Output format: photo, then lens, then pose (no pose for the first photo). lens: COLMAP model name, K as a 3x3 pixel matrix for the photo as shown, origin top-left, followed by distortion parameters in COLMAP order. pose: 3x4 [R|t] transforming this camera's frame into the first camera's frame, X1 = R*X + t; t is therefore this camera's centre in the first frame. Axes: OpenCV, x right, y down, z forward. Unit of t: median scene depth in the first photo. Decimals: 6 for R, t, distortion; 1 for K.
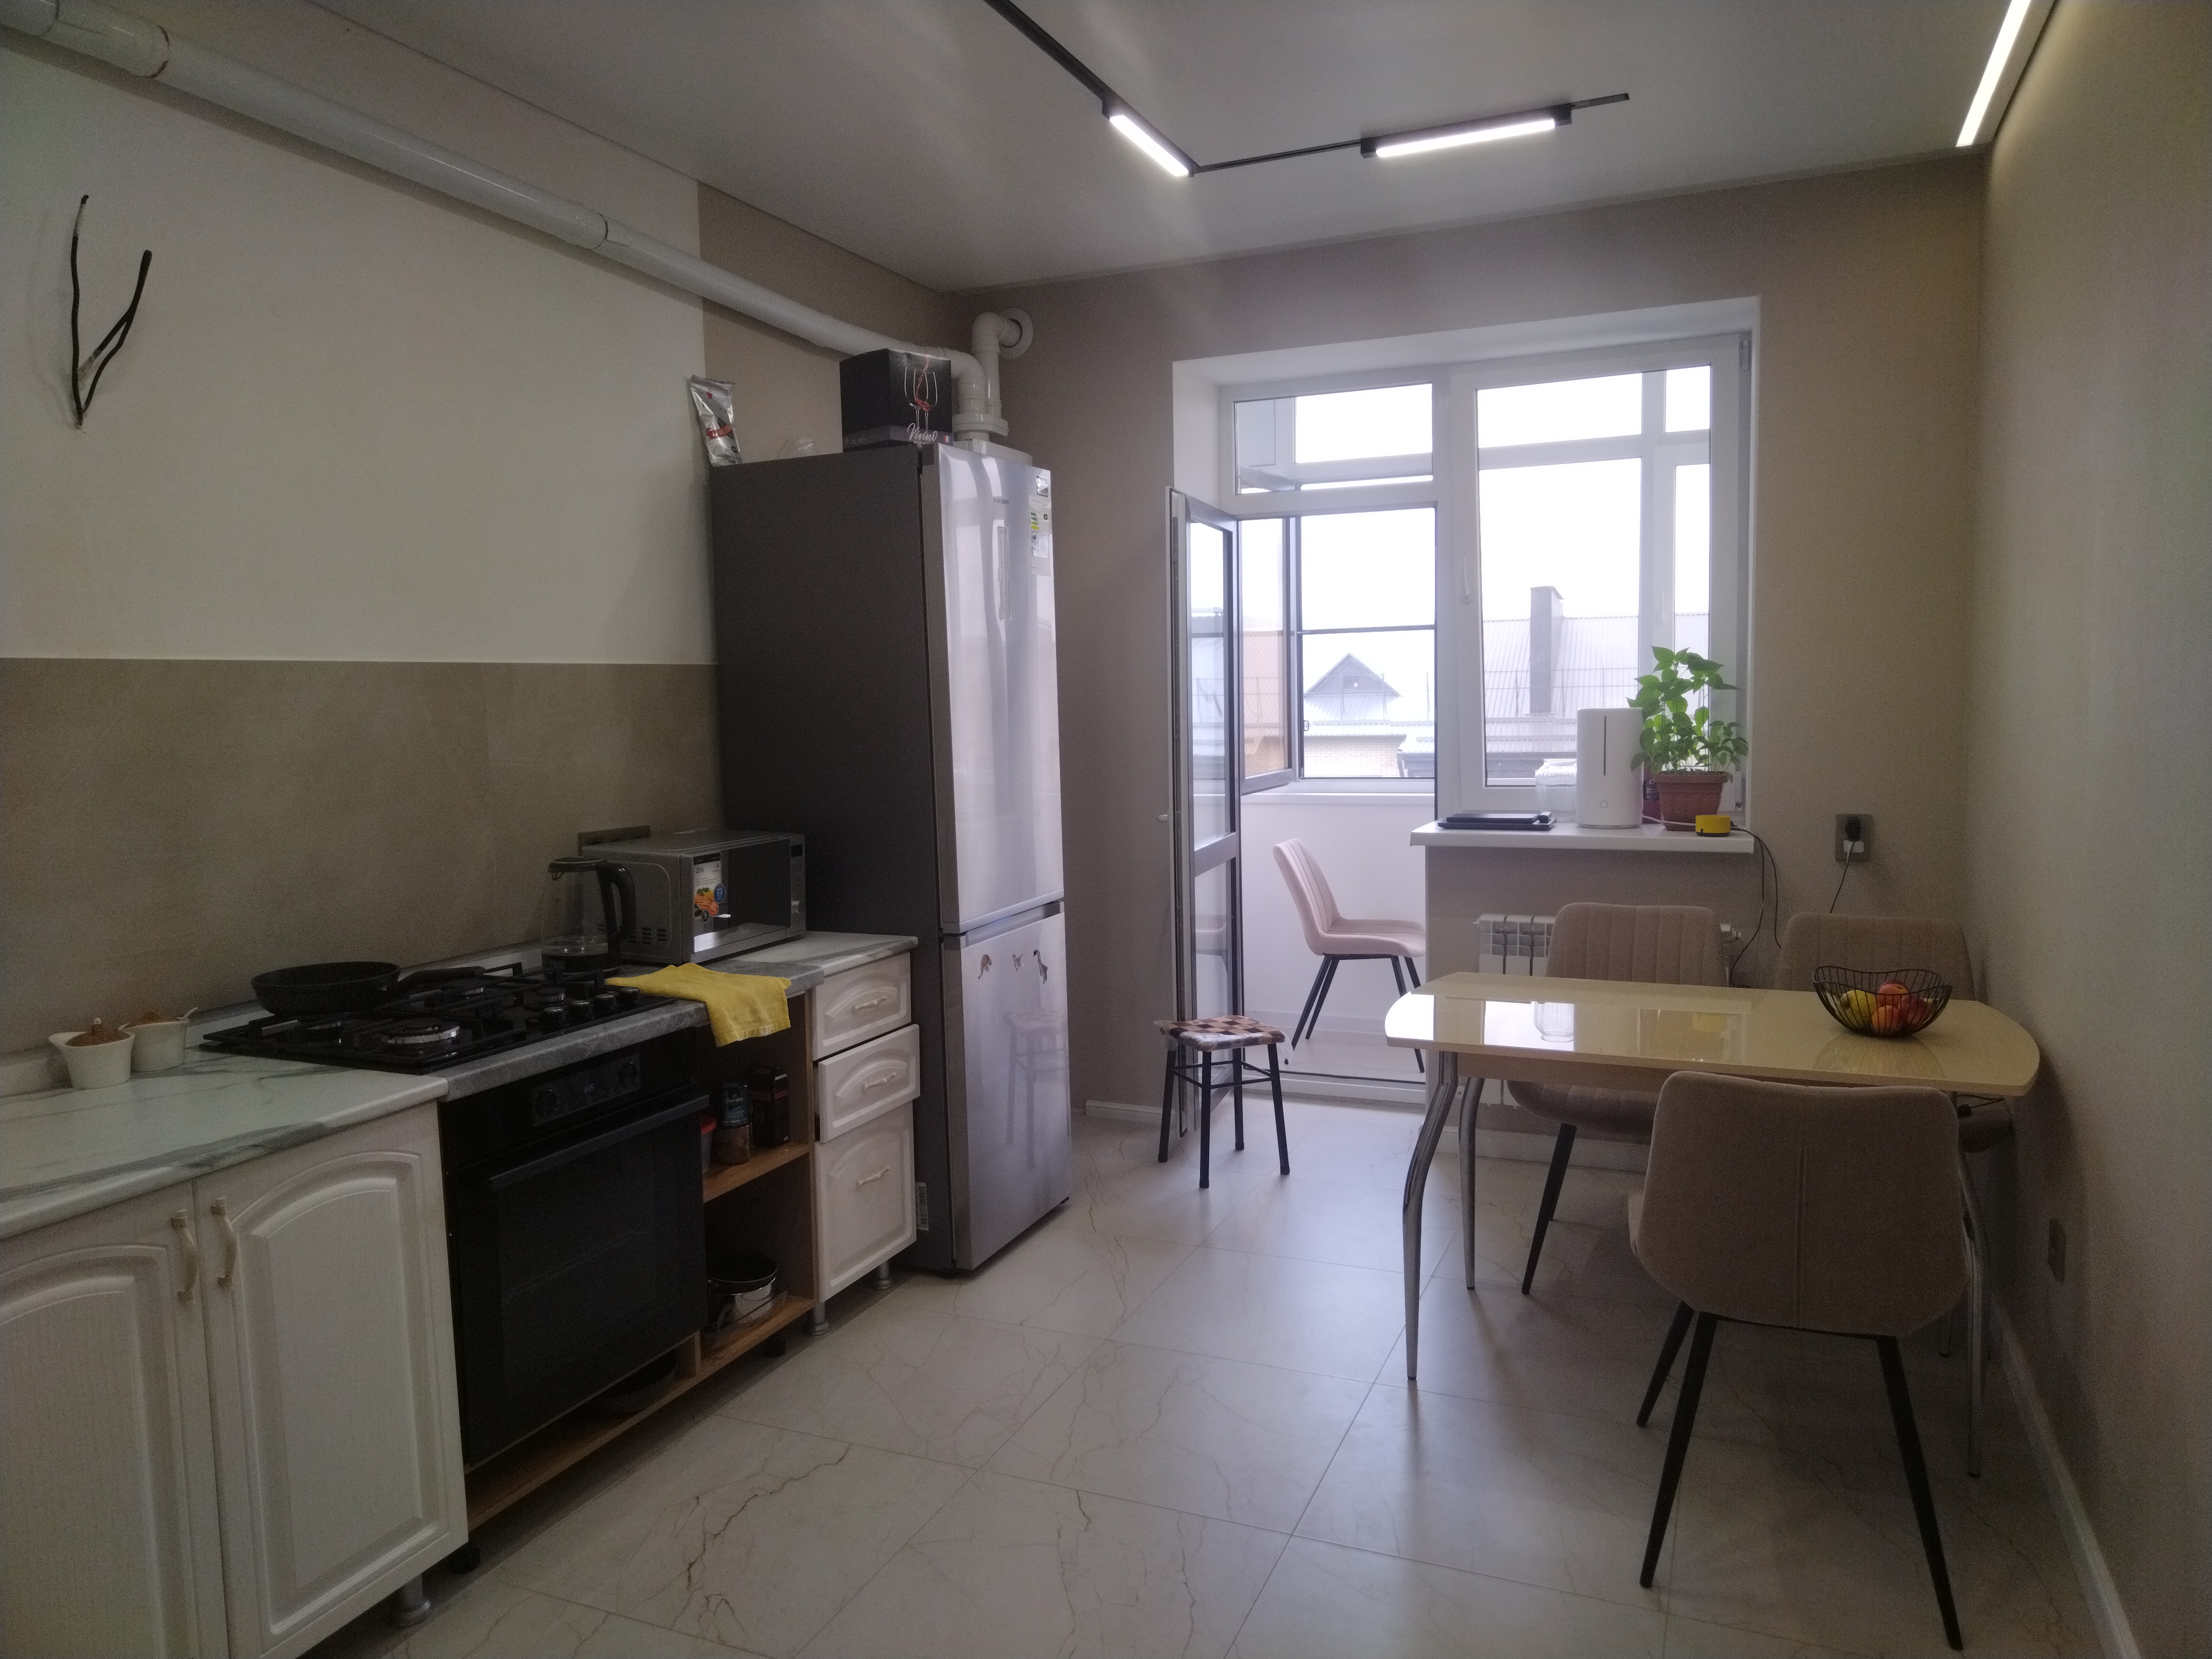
lens RADIAL K [[1511.0, 0, 1099.5], [0, 1511.0, 835.6], [0, 0, 1]] dist [0.005037, 0.009499]
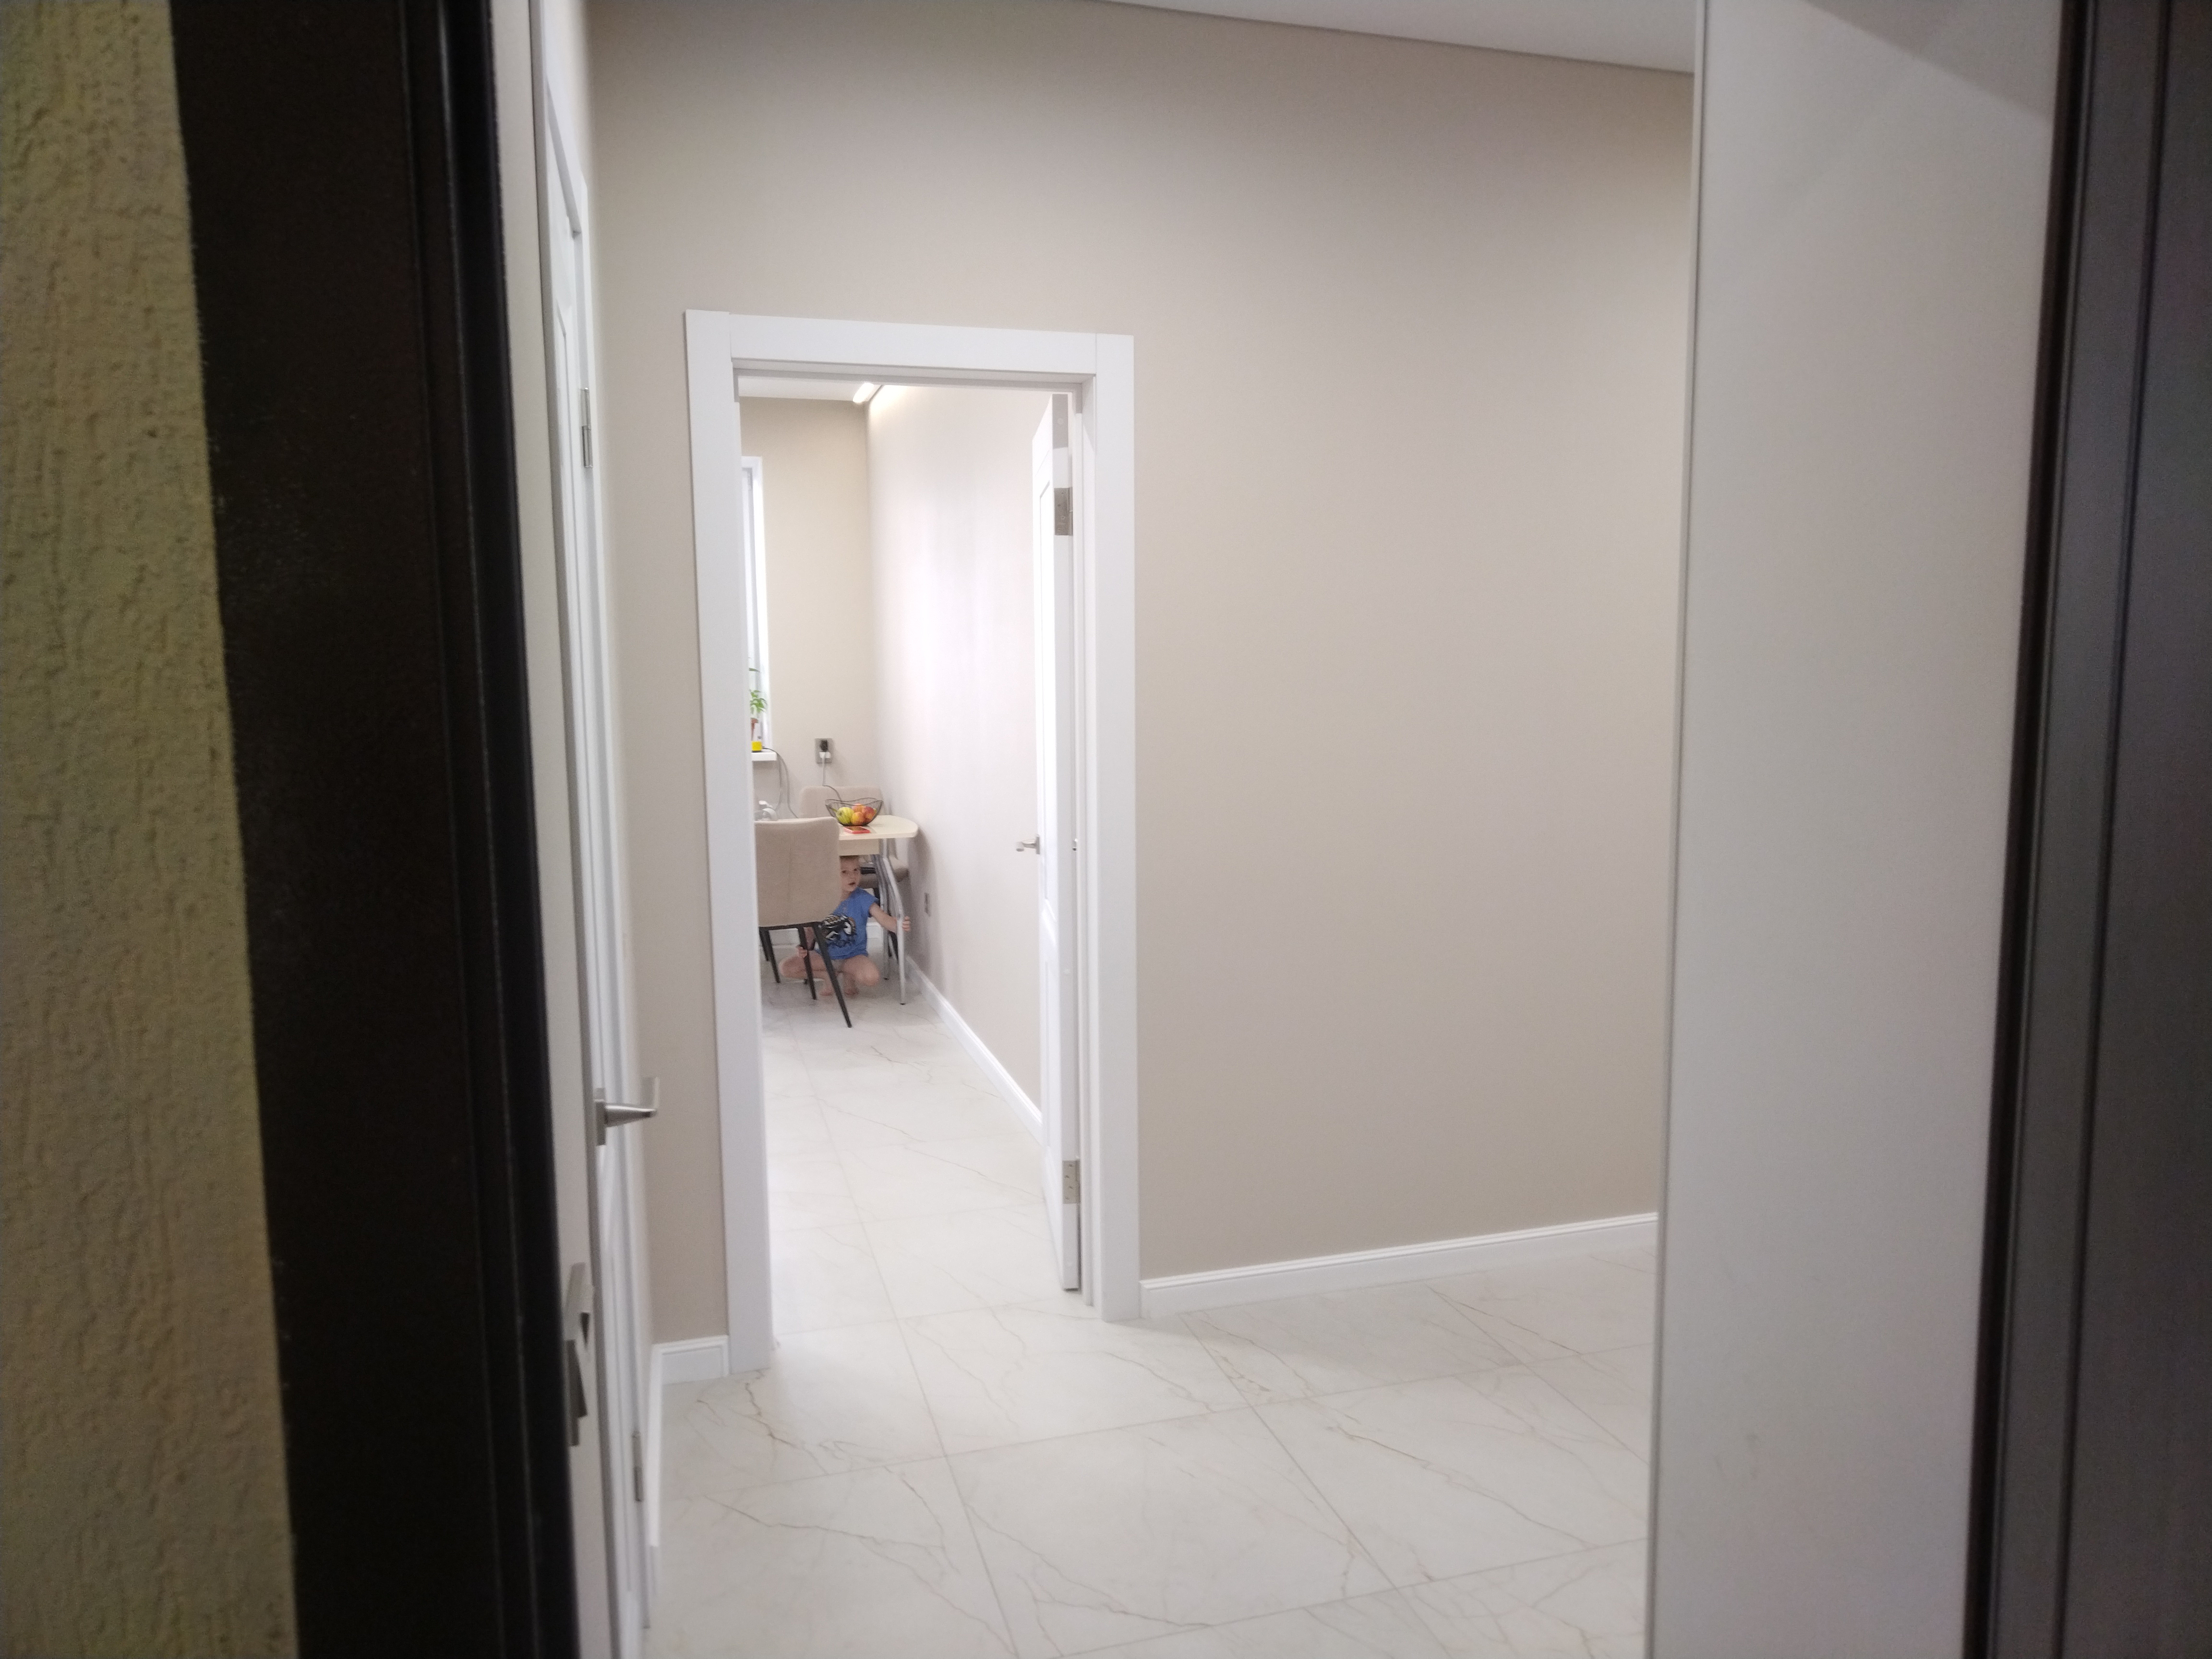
lens RADIAL K [[1511.0, 0, 1106.6], [0, 1511.0, 832.3], [0, 0, 1]] dist [0.005037, 0.009499]
pose [[0.769332, -0.066526, 0.635376, -0.487897], [0.059059, 0.997710, 0.032954, 0.070026], [-0.636114, 0.012172, 0.771499, -0.756620]]
